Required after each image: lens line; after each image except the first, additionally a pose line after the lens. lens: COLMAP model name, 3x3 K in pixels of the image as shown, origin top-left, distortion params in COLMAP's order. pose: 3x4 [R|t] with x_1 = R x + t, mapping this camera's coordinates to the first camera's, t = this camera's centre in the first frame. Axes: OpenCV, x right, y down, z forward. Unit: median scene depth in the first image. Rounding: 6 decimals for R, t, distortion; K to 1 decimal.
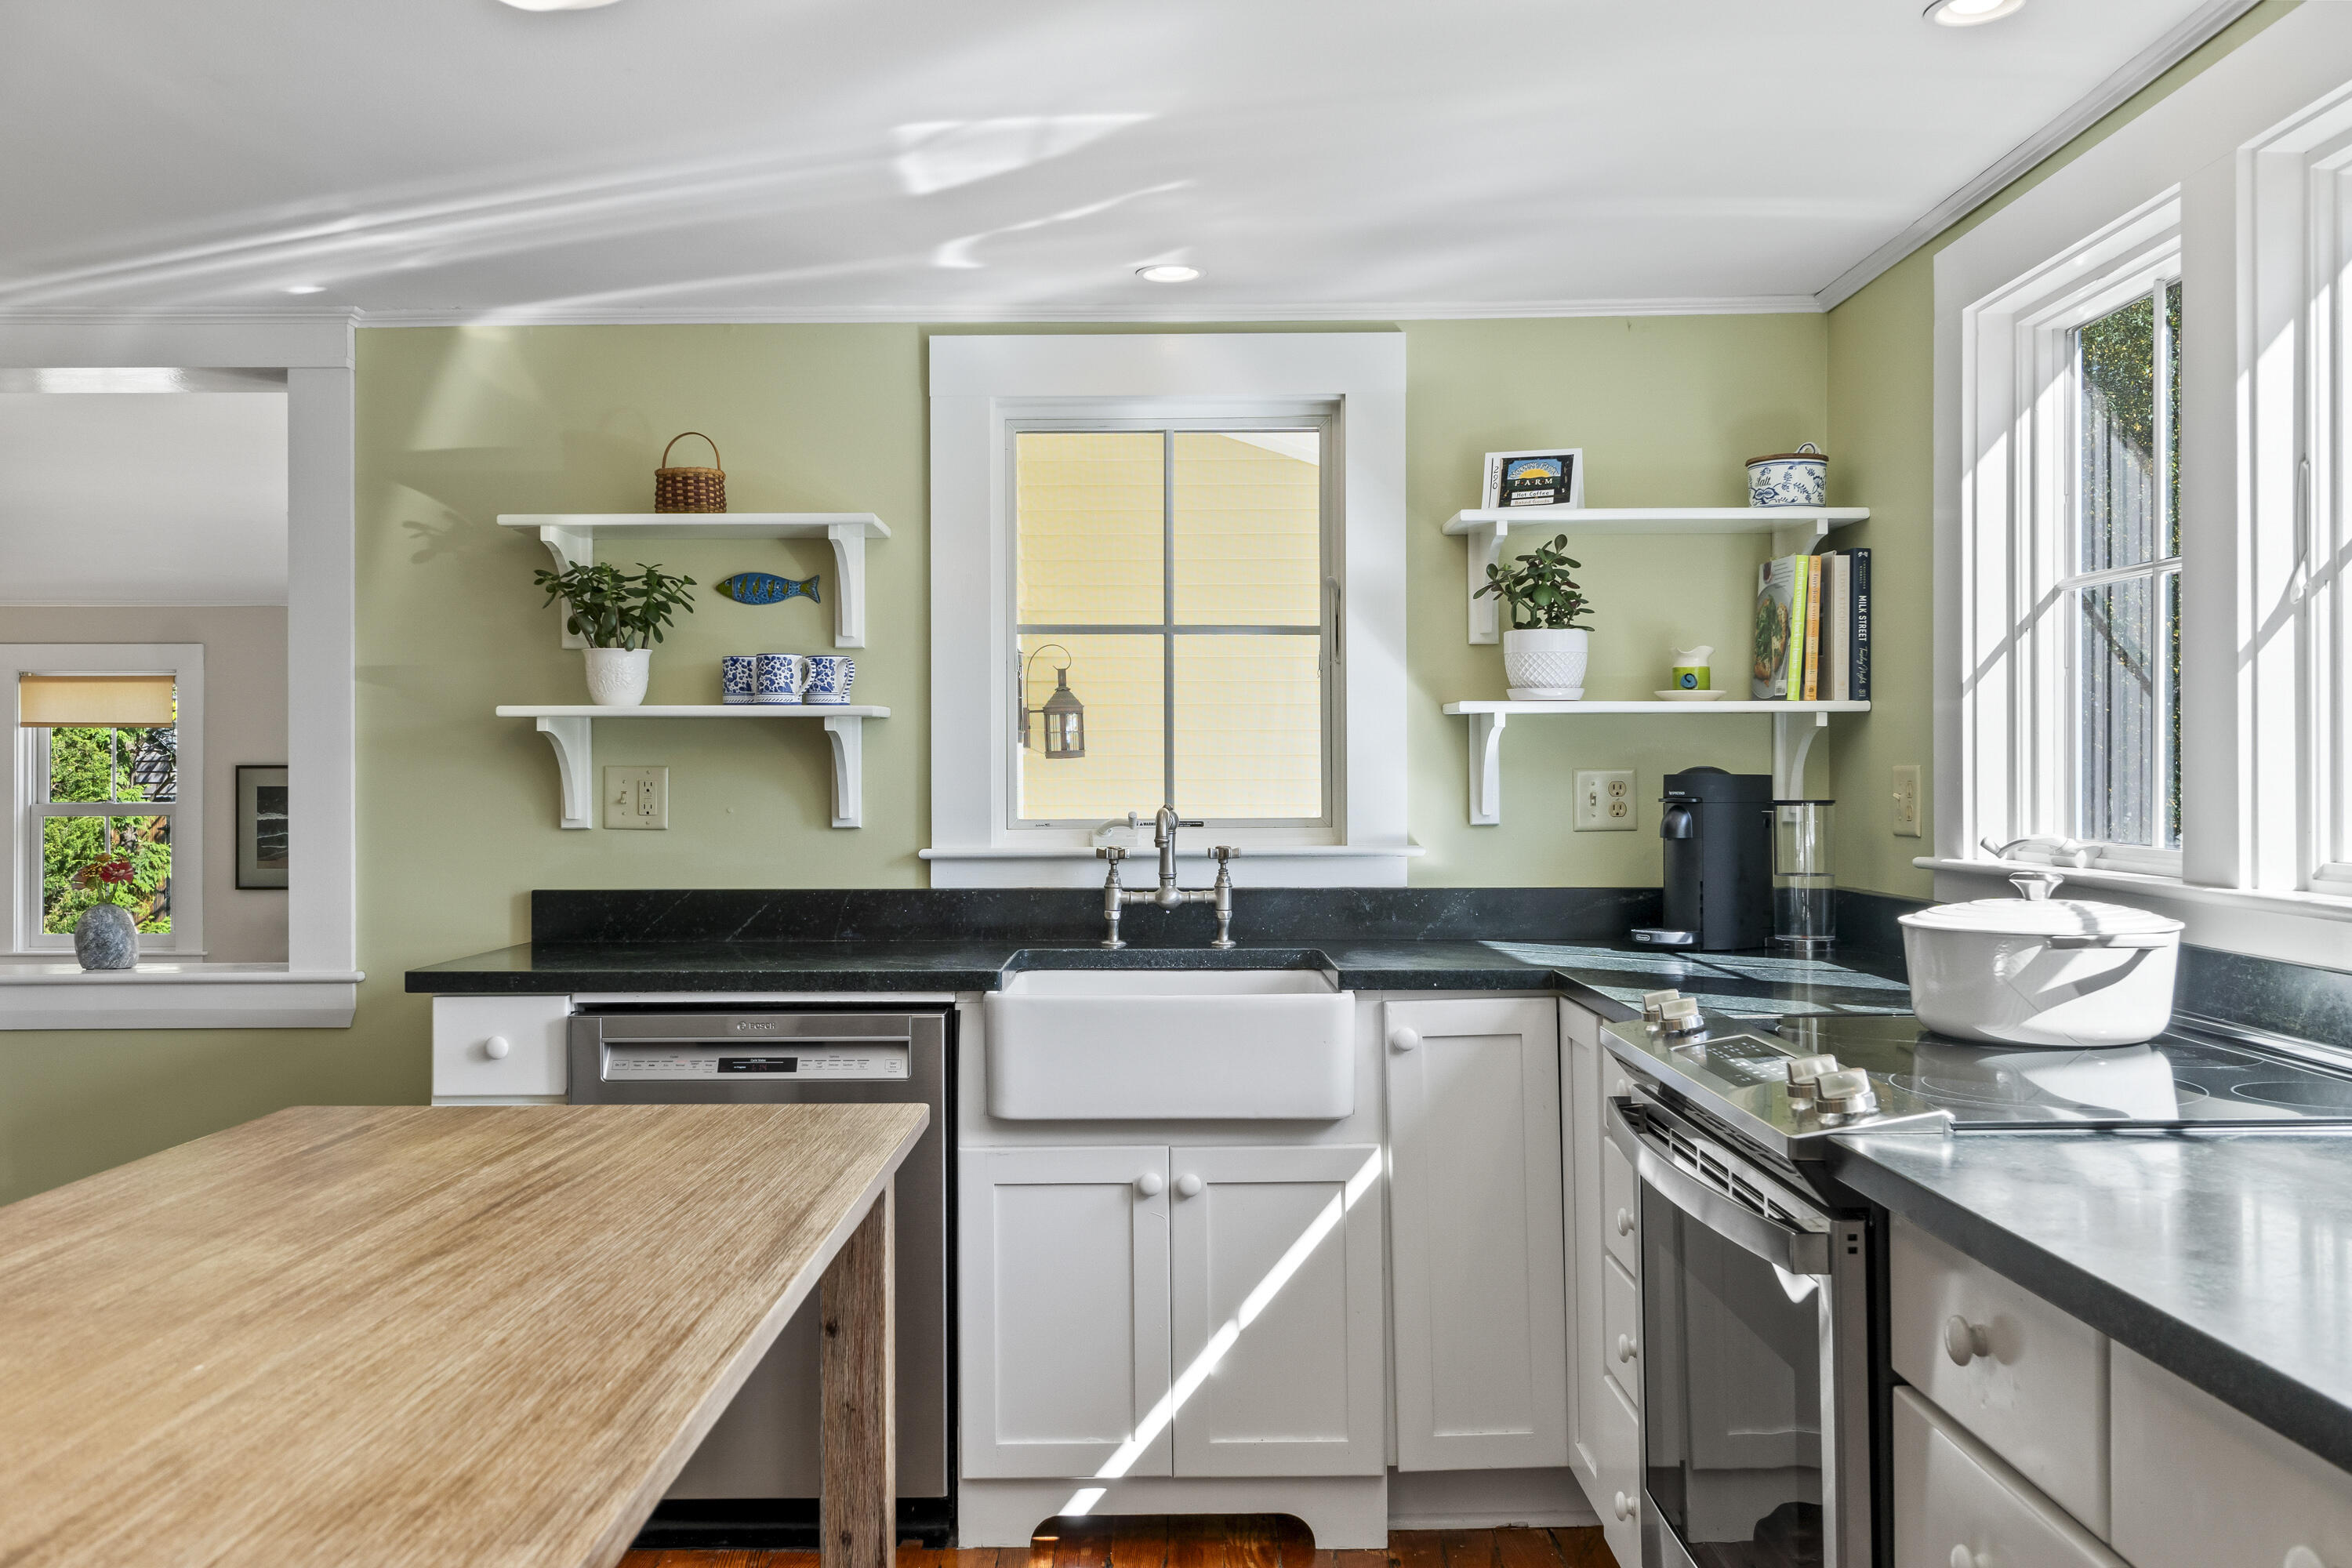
lens RADIAL K [[2028.3, 0, 1176.6], [0, 2028.3, 788.9], [0, 0, 1]] dist [0.003595, 0.000215]
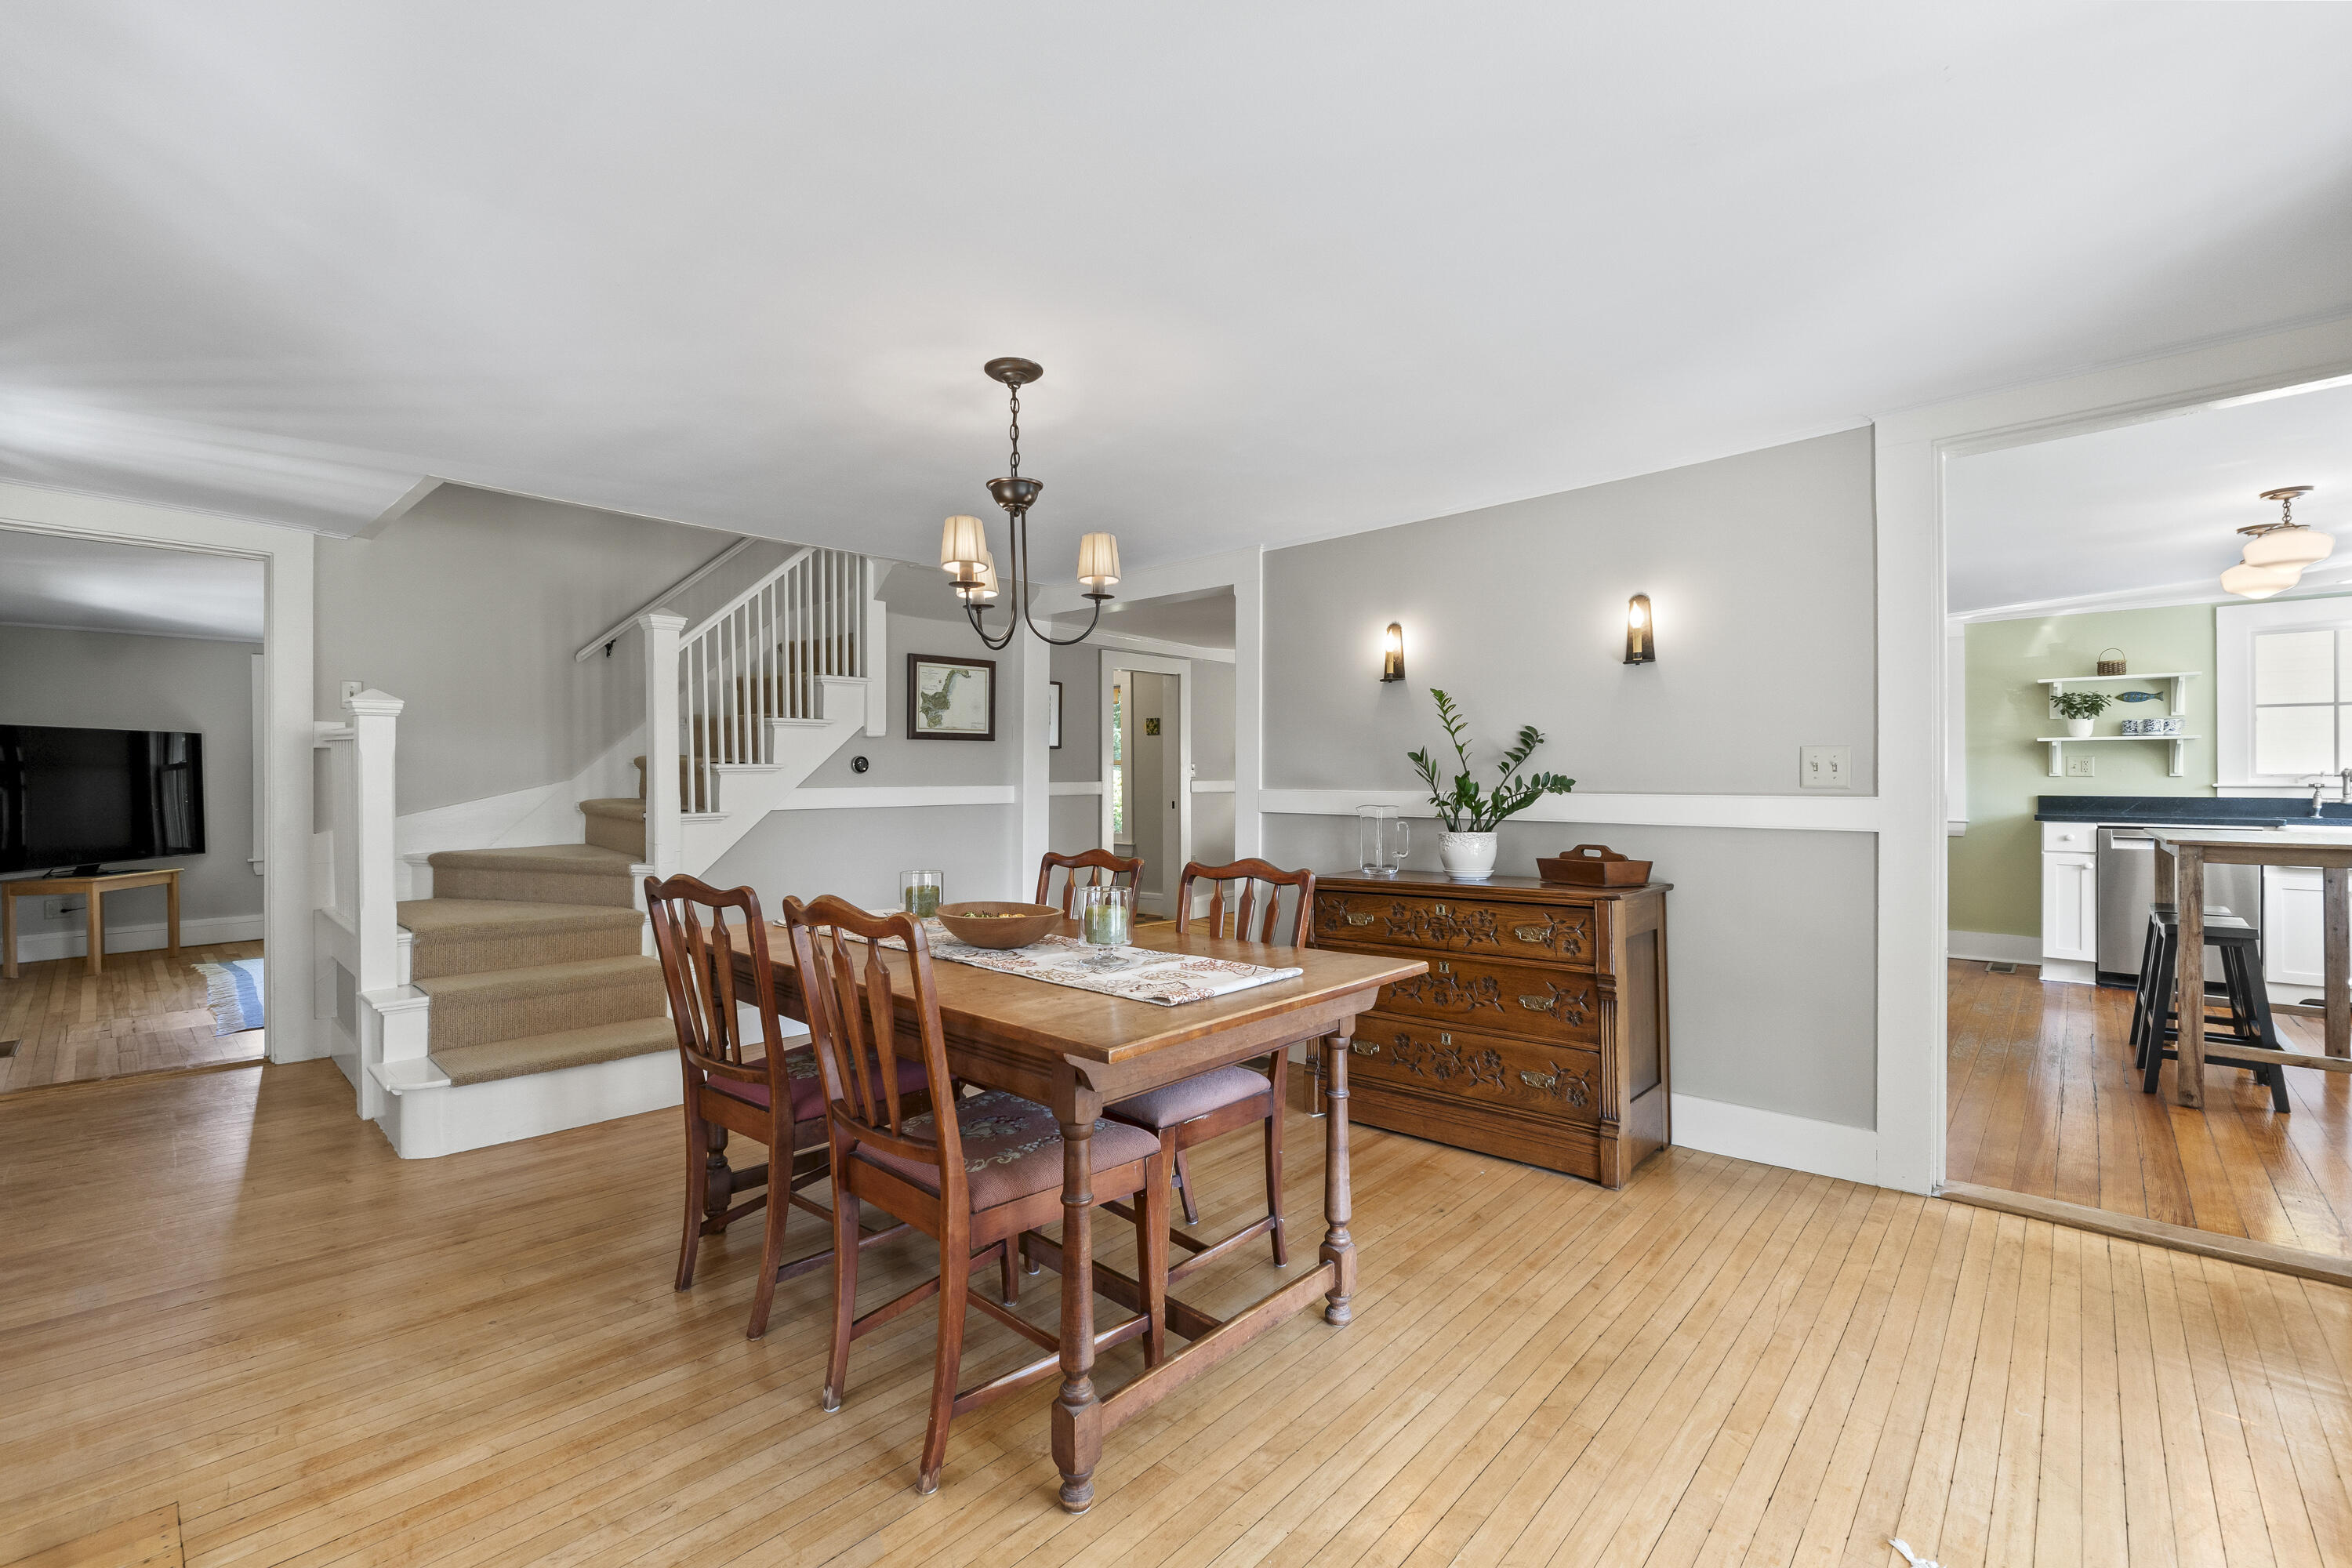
lens RADIAL K [[1001.8, 0, 1172.4], [0, 1001.8, 770.9], [0, 0, 1]] dist [0.001232, 0.000133]
pose [[0.736858, 0.001464, -0.676046, -0.259569], [0.000502, 0.999996, 0.002712, 0.006851], [0.676047, -0.002338, 0.736855, -1.107449]]
